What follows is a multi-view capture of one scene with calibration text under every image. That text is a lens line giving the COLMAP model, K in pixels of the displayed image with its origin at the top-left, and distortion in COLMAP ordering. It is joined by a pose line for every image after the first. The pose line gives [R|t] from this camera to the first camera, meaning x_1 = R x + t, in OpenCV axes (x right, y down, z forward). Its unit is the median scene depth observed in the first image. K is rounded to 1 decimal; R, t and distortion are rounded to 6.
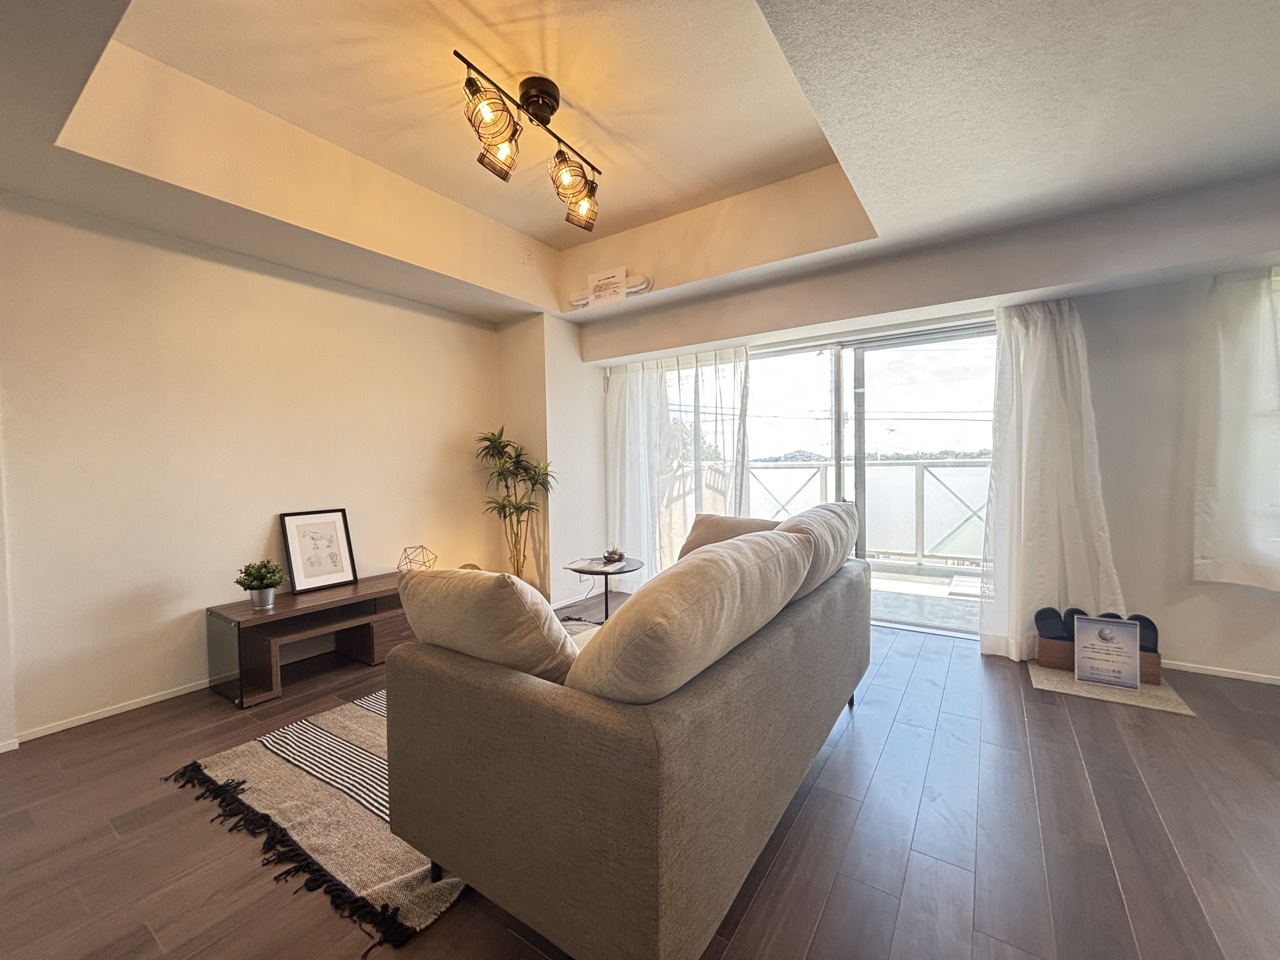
lens RADIAL K [[514.2, 0, 639.7], [0, 514.2, 475.8], [0, 0, 1]] dist [0.000707, 0.000089]
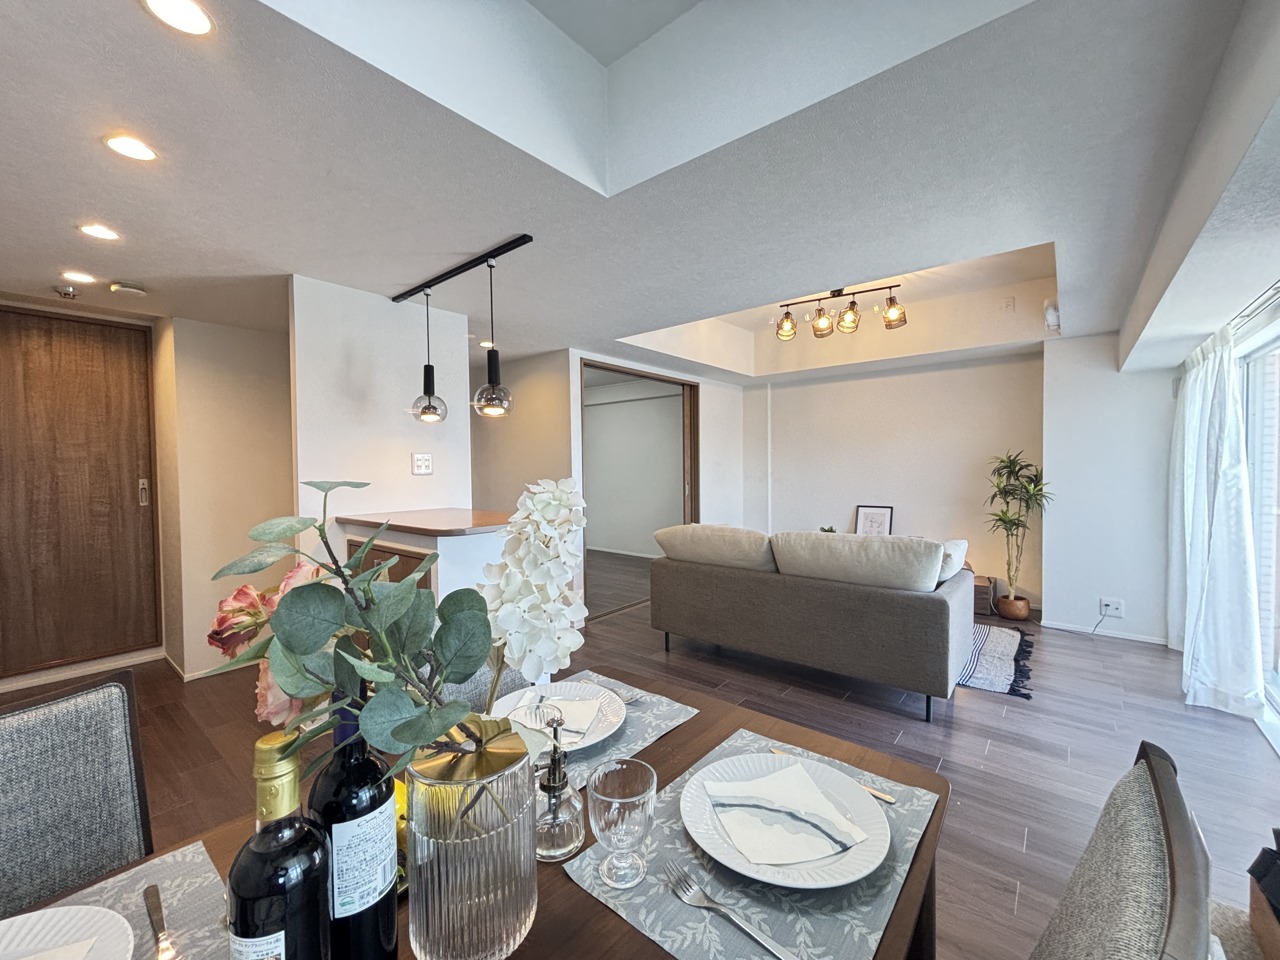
lens RADIAL K [[522.1, 0, 646.9], [0, 522.1, 477.2], [0, 0, 1]] dist [-0.000967, -0.000301]
pose [[-0.085077, 0.040927, -0.995533, 0.973600], [-0.011690, 0.999046, 0.042070, -0.077211], [0.996306, 0.015217, -0.084518, 0.294917]]
